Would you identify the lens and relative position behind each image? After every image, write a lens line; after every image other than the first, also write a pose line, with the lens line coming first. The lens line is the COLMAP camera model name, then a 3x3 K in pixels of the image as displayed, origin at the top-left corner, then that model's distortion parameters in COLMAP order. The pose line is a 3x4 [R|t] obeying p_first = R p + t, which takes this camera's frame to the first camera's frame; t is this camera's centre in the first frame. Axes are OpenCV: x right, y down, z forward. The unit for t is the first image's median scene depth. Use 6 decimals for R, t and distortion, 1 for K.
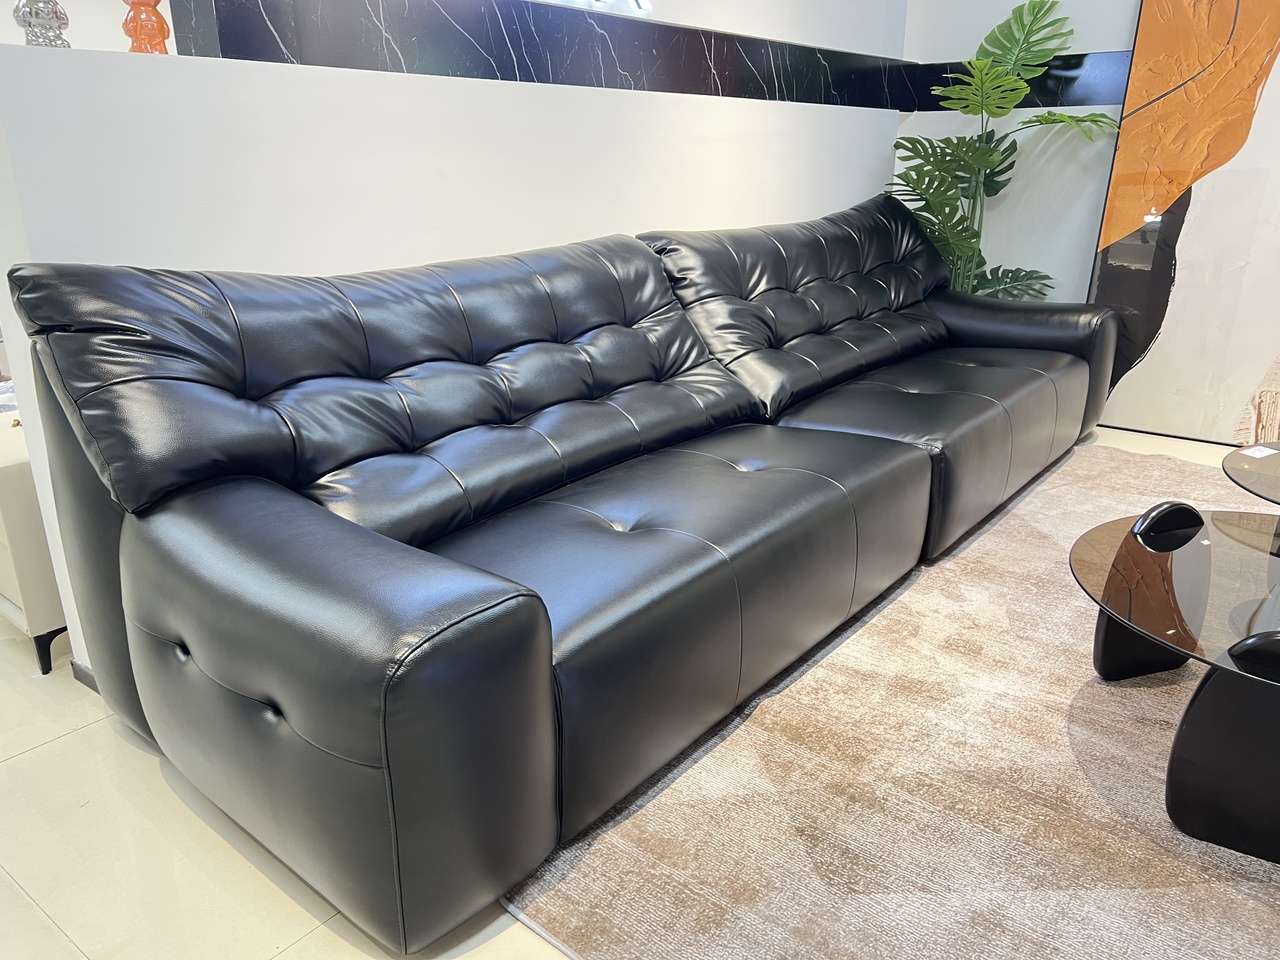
lens RADIAL K [[966.0, 0, 641.6], [0, 966.0, 491.6], [0, 0, 1]] dist [0.049179, 0.000846]
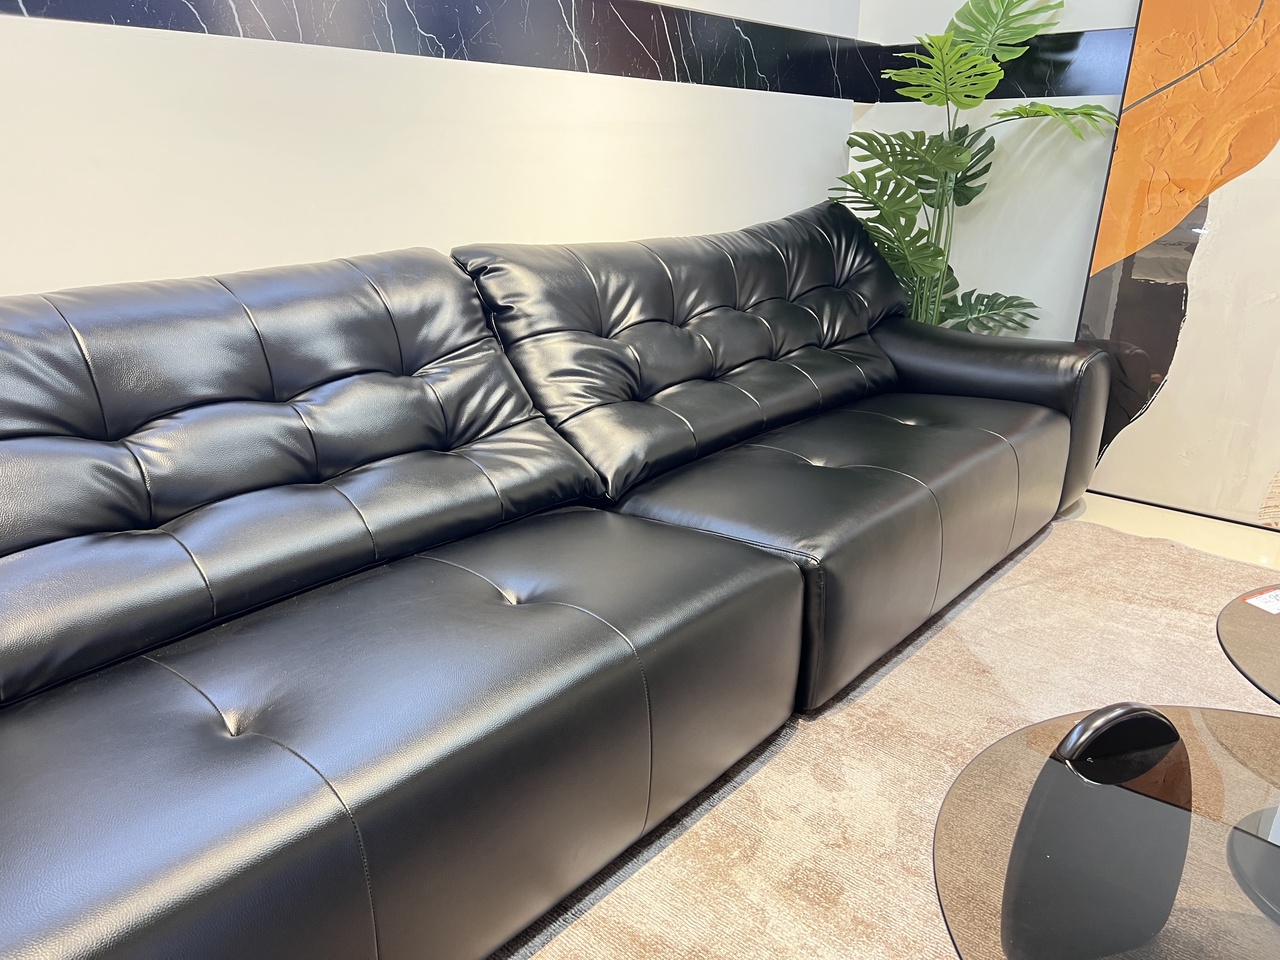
lens RADIAL K [[961.9, 0, 640.0], [0, 961.9, 480.0], [0, 0, 1]] dist [0.043691, -0.002009]
pose [[0.999007, 0.023340, -0.037957, 0.147305], [-0.023872, 0.999622, -0.013627, -0.065363], [0.037624, 0.014520, 0.999186, 0.215201]]
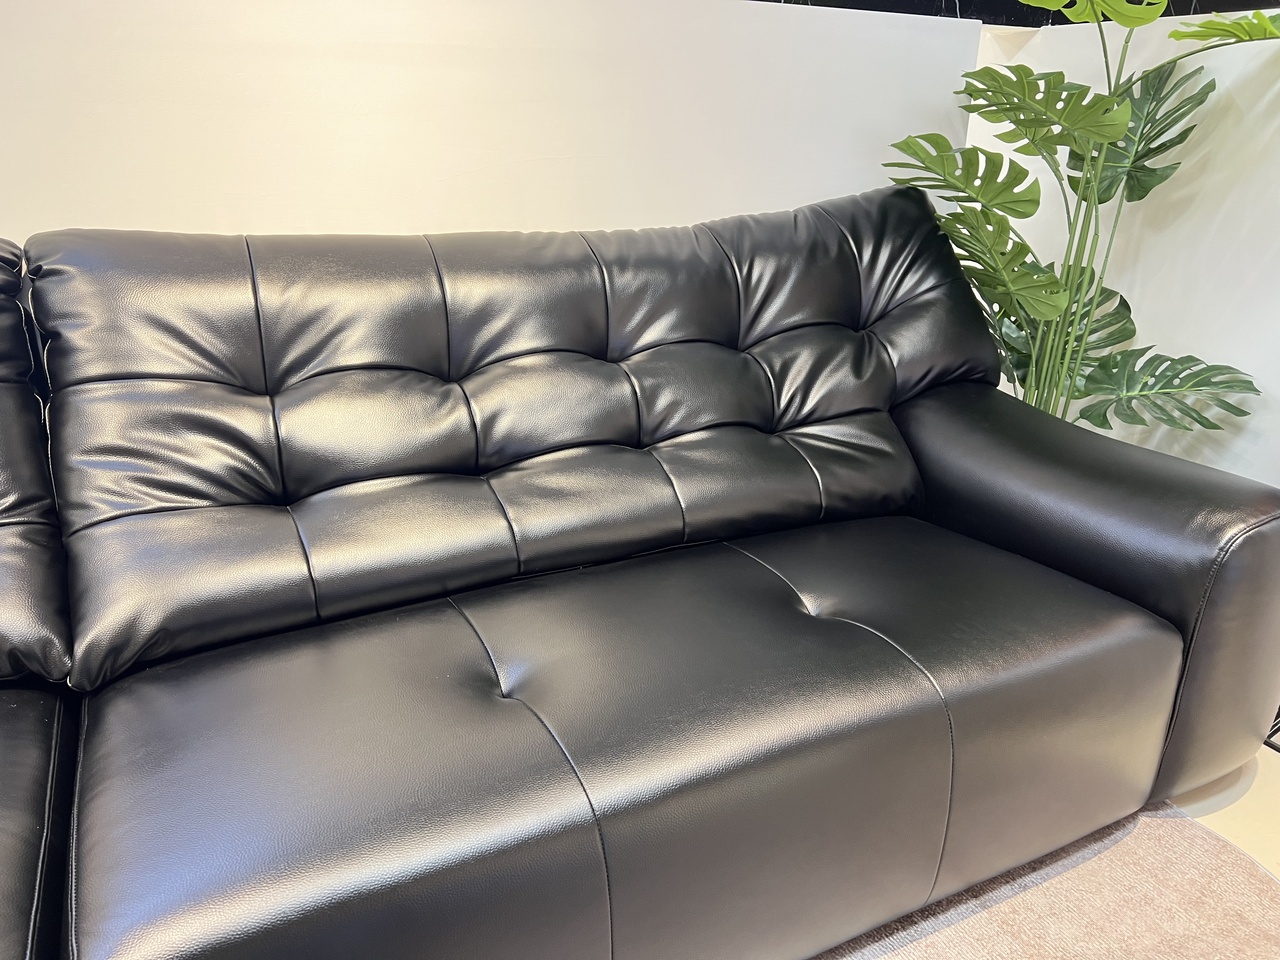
lens RADIAL K [[990.5, 0, 640.0], [0, 990.5, 480.0], [0, 0, 1]] dist [0.012967, 0.002745]
pose [[0.907921, 0.161862, -0.386627, 0.411569], [-0.158606, 0.986509, 0.040546, -0.178817], [0.387974, 0.024509, 0.921344, 0.555172]]
